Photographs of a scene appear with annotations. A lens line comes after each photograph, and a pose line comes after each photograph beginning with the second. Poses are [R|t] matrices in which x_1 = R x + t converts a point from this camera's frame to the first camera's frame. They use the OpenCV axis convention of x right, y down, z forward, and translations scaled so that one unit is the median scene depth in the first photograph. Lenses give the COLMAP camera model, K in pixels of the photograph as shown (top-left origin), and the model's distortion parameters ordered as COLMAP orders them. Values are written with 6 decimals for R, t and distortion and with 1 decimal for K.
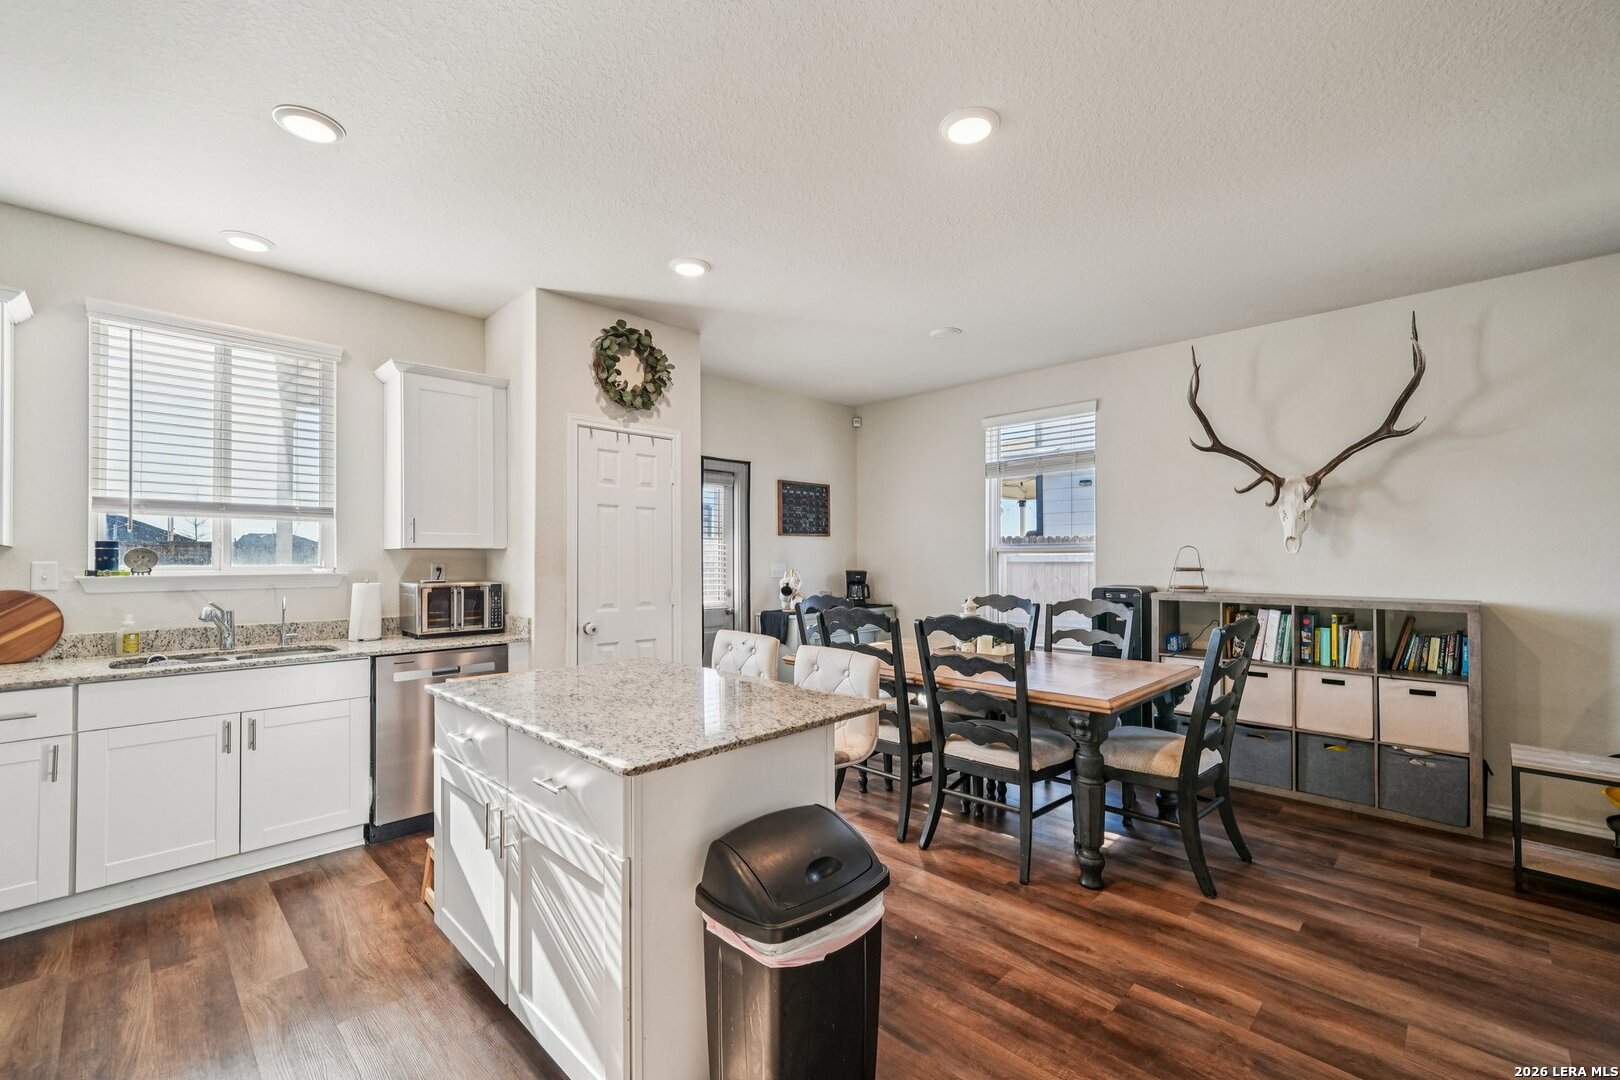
lens RADIAL K [[680.4, 0, 809.7], [0, 680.4, 551.5], [0, 0, 1]] dist [-0.000805, -0.000119]
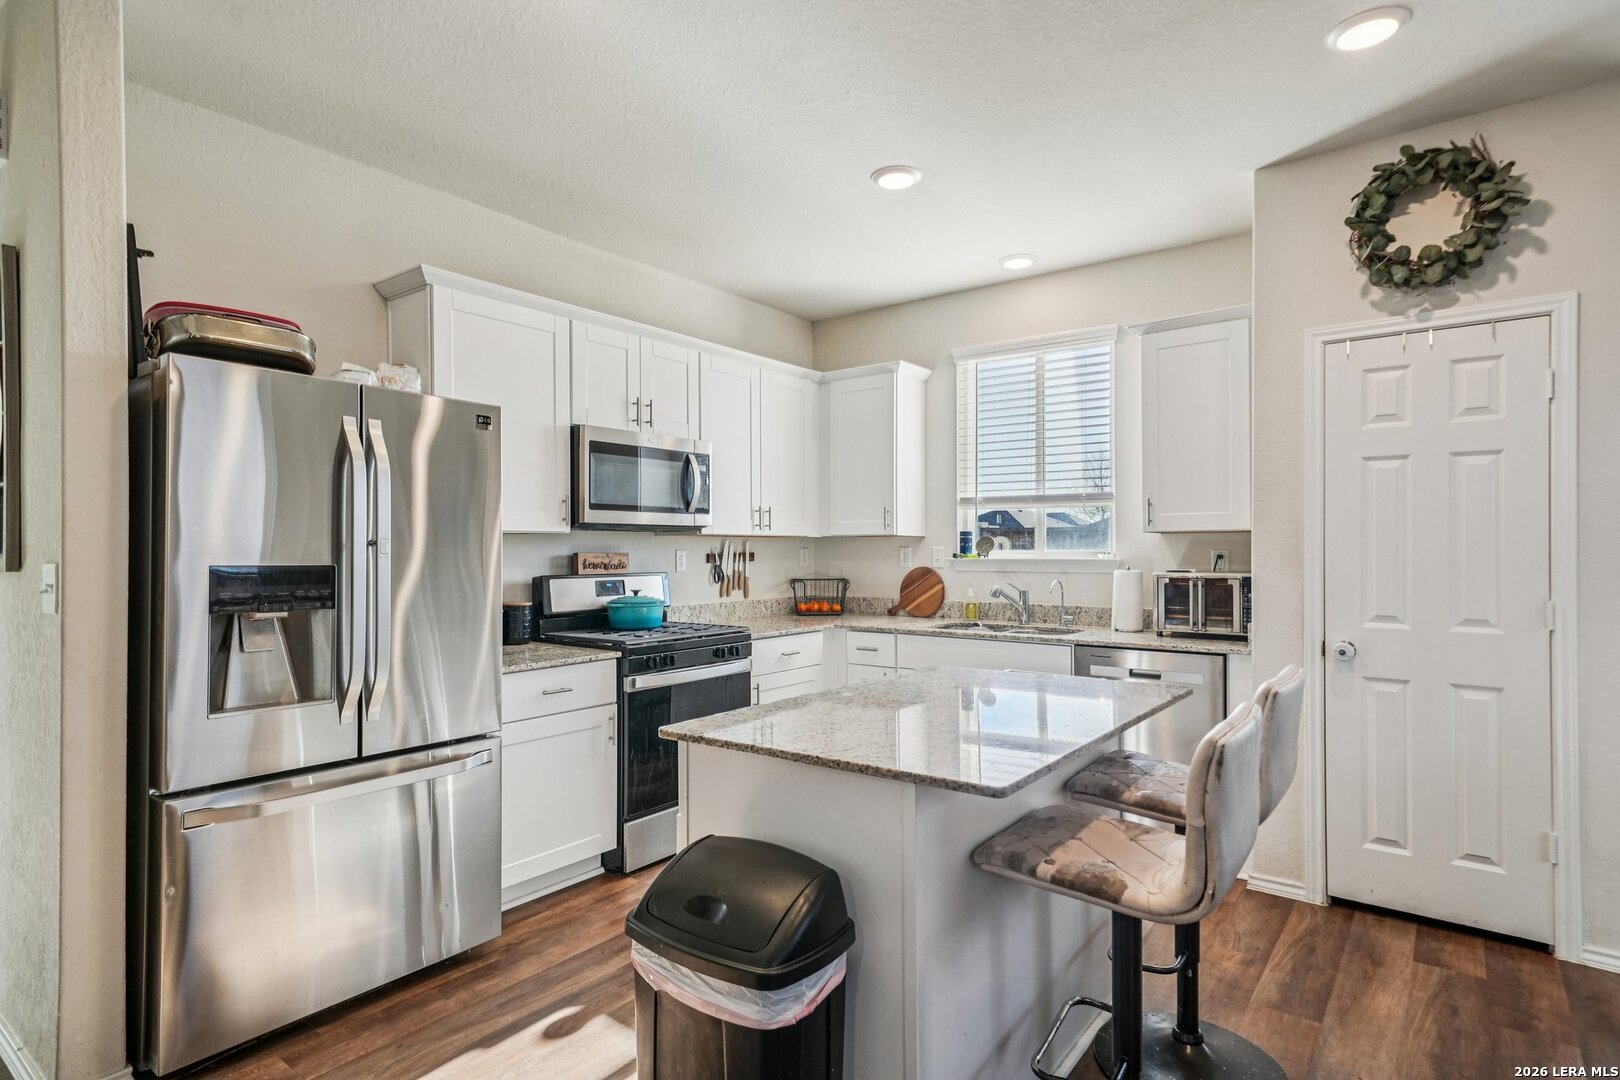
lens RADIAL K [[847.5, 0, 809.0], [0, 847.5, 545.6], [0, 0, 1]] dist [0.019589, 0.000770]
pose [[0.125423, -0.001324, -0.992103, 0.471522], [0.012493, 0.999922, 0.000245, 0.007054], [0.992025, -0.012425, 0.125429, 0.434110]]
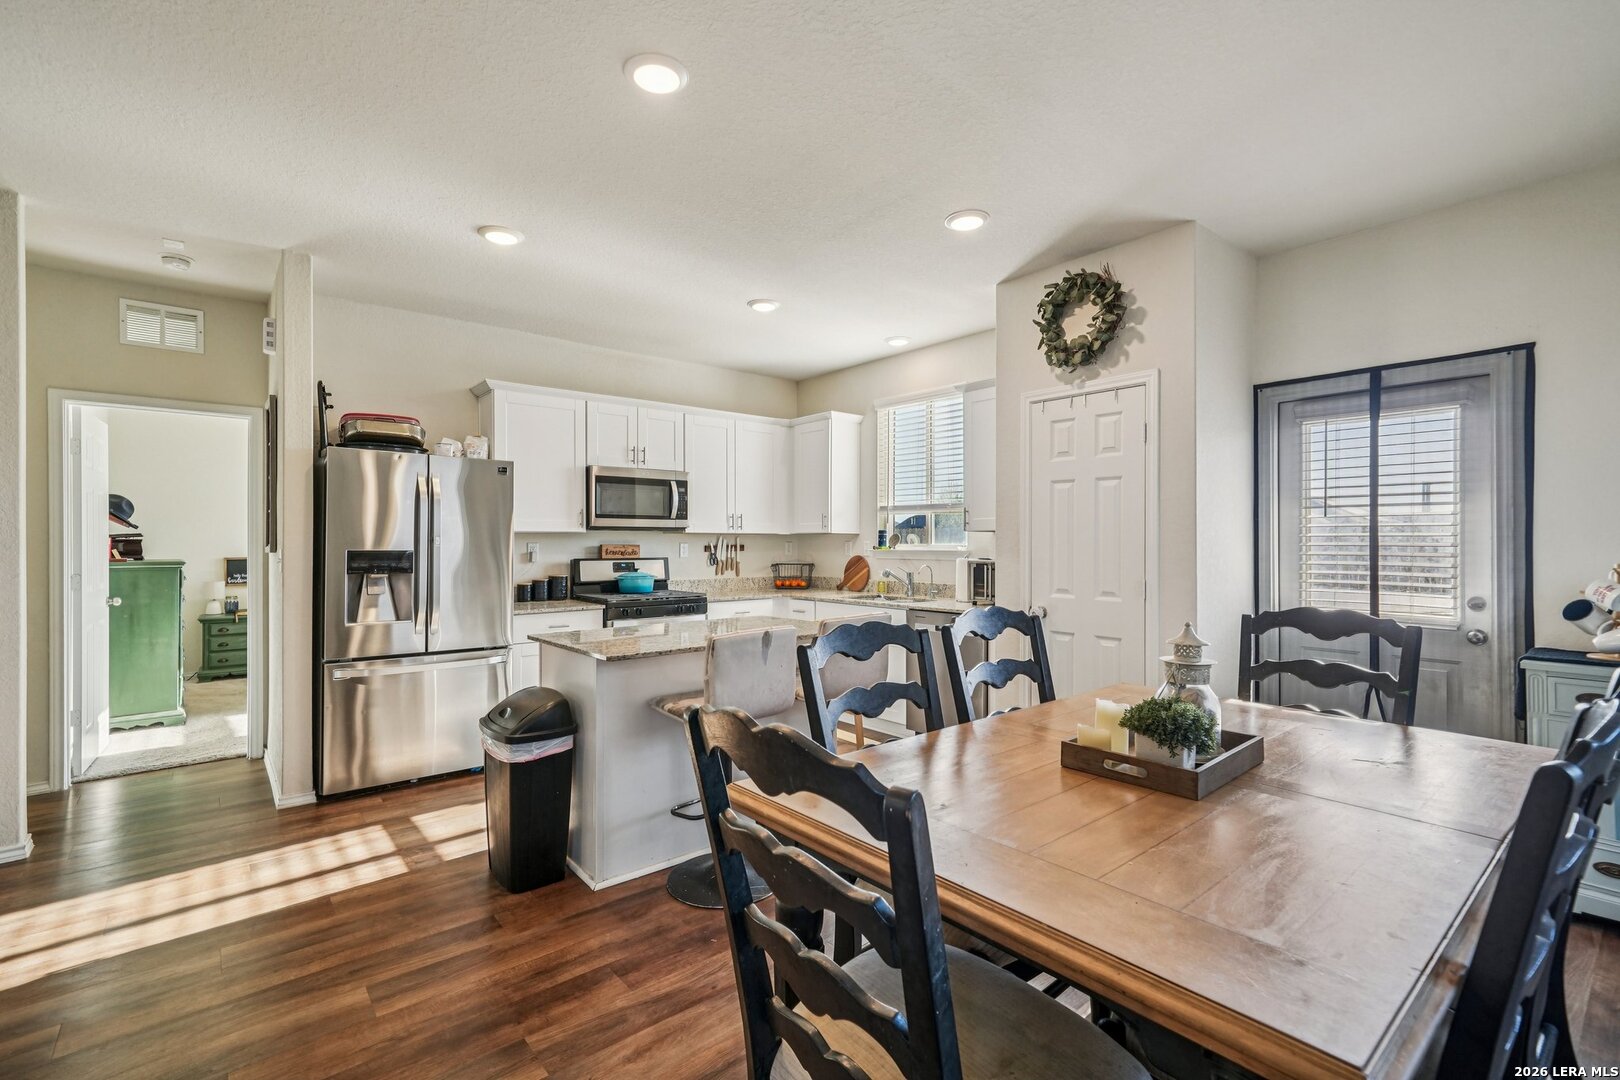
lens RADIAL K [[726.3, 0, 810.0], [0, 726.3, 540.0], [0, 0, 1]] dist [0.011829, 0.000040]
pose [[-0.096932, -0.000586, -0.995291, 0.806926], [0.010797, 0.999940, -0.001640, 0.010572], [0.995232, -0.010906, -0.096920, 0.867129]]
